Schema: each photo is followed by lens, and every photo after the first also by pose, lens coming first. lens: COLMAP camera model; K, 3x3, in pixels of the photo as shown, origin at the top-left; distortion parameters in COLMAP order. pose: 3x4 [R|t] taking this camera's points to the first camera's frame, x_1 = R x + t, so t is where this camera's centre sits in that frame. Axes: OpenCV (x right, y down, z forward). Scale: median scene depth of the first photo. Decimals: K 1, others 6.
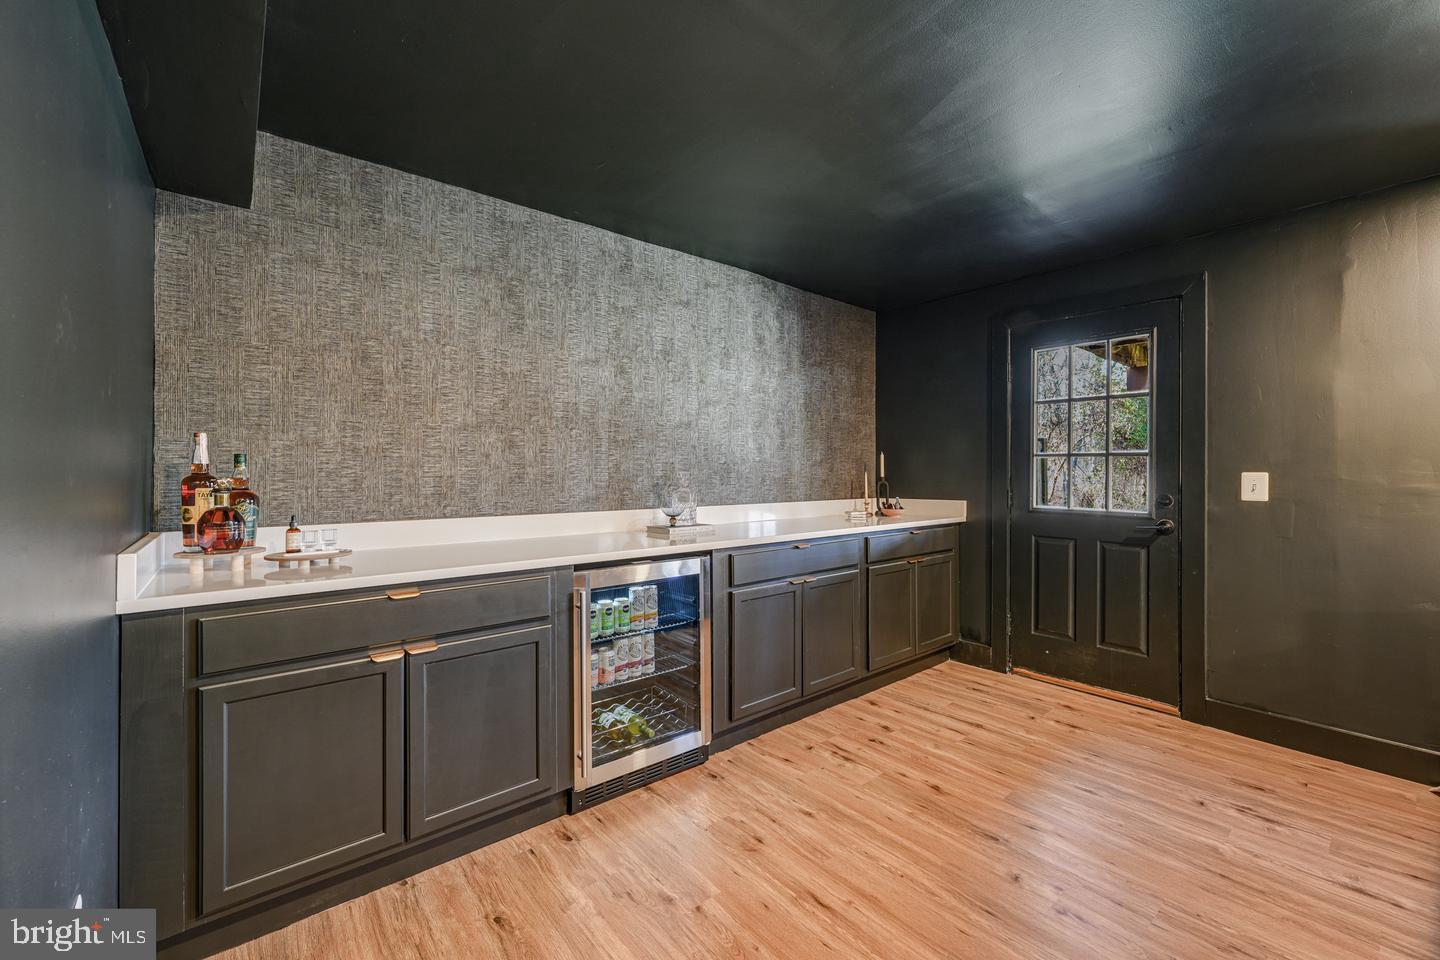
lens RADIAL K [[582.9, 0, 724.6], [0, 582.9, 477.2], [0, 0, 1]] dist [-0.000679, 0.000419]
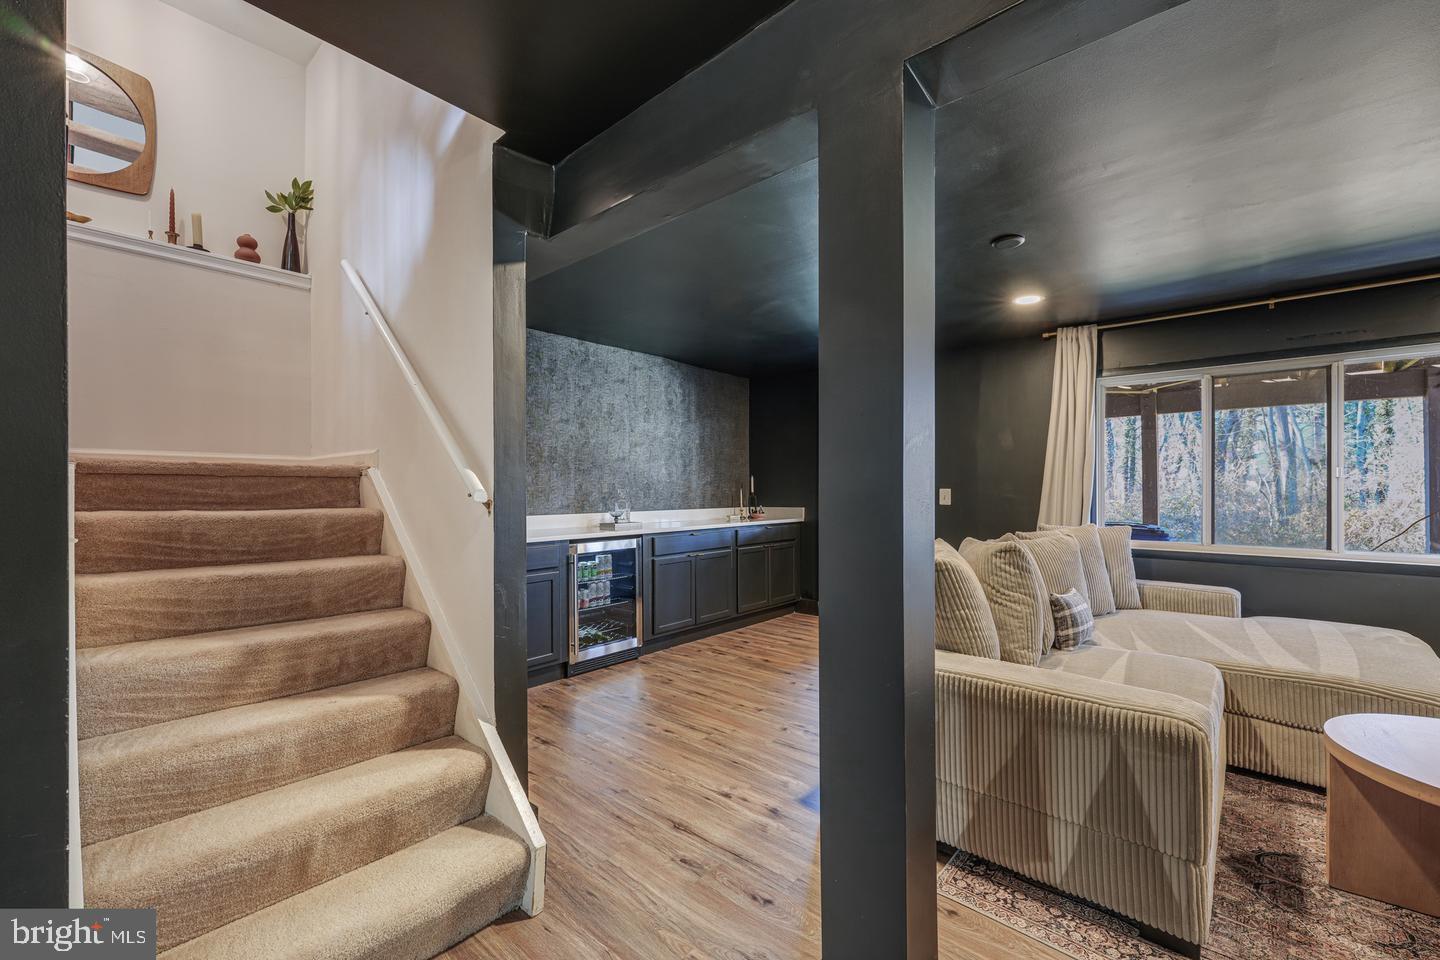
lens RADIAL K [[582.9, 0, 727.0], [0, 582.9, 484.2], [0, 0, 1]] dist [-0.000679, 0.000419]
pose [[0.986720, -0.000198, 0.162428, -0.047802], [0.002722, 0.999879, -0.015317, 0.001930], [-0.162406, 0.015555, 0.986601, -0.649054]]
